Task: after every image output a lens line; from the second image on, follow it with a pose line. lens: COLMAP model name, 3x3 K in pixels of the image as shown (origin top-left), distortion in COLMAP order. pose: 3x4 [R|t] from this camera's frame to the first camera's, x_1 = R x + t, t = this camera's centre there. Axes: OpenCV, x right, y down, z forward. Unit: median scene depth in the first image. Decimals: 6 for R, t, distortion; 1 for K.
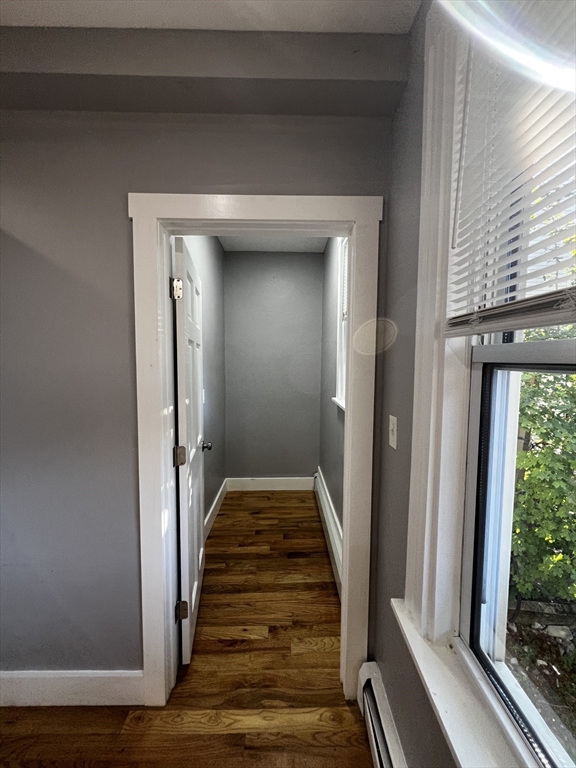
lens RADIAL K [[310.0, 0, 288.1], [0, 310.0, 383.1], [0, 0, 1]] dist [-0.003000, 0.000374]
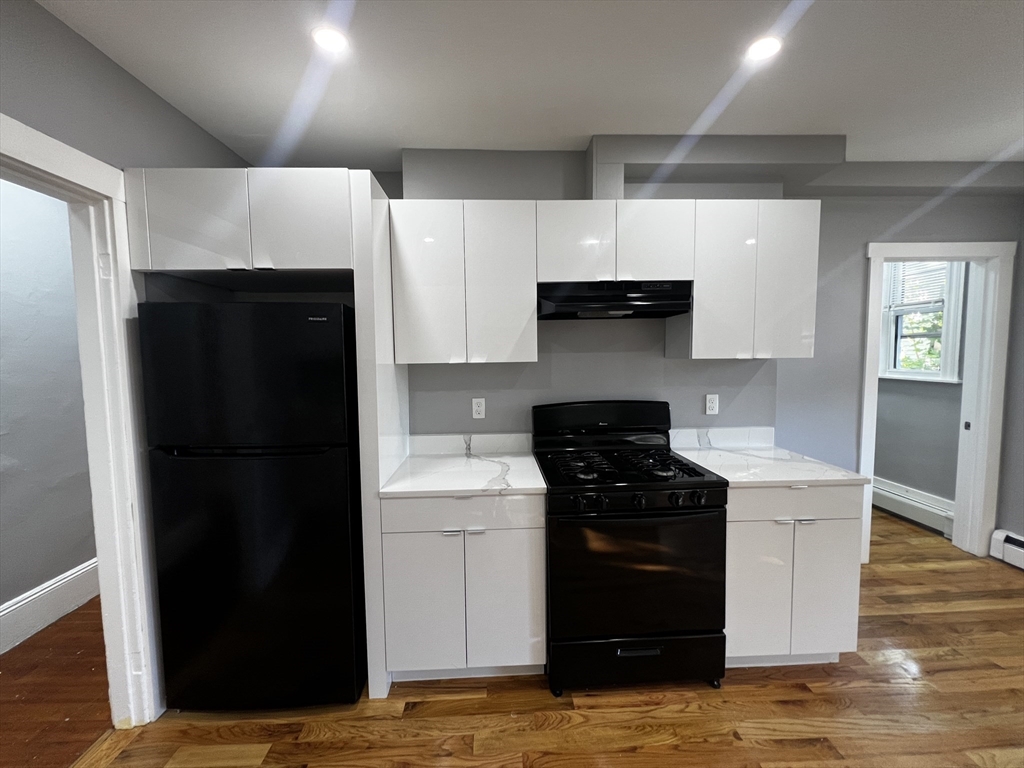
lens RADIAL K [[413.3, 0, 508.2], [0, 413.3, 380.8], [0, 0, 1]] dist [-0.003000, 0.000374]
pose [[0.999585, -0.020553, 0.020191, -2.279403], [0.020466, 0.999780, 0.004528, 0.069607], [-0.020280, -0.004113, 0.999786, -1.066859]]
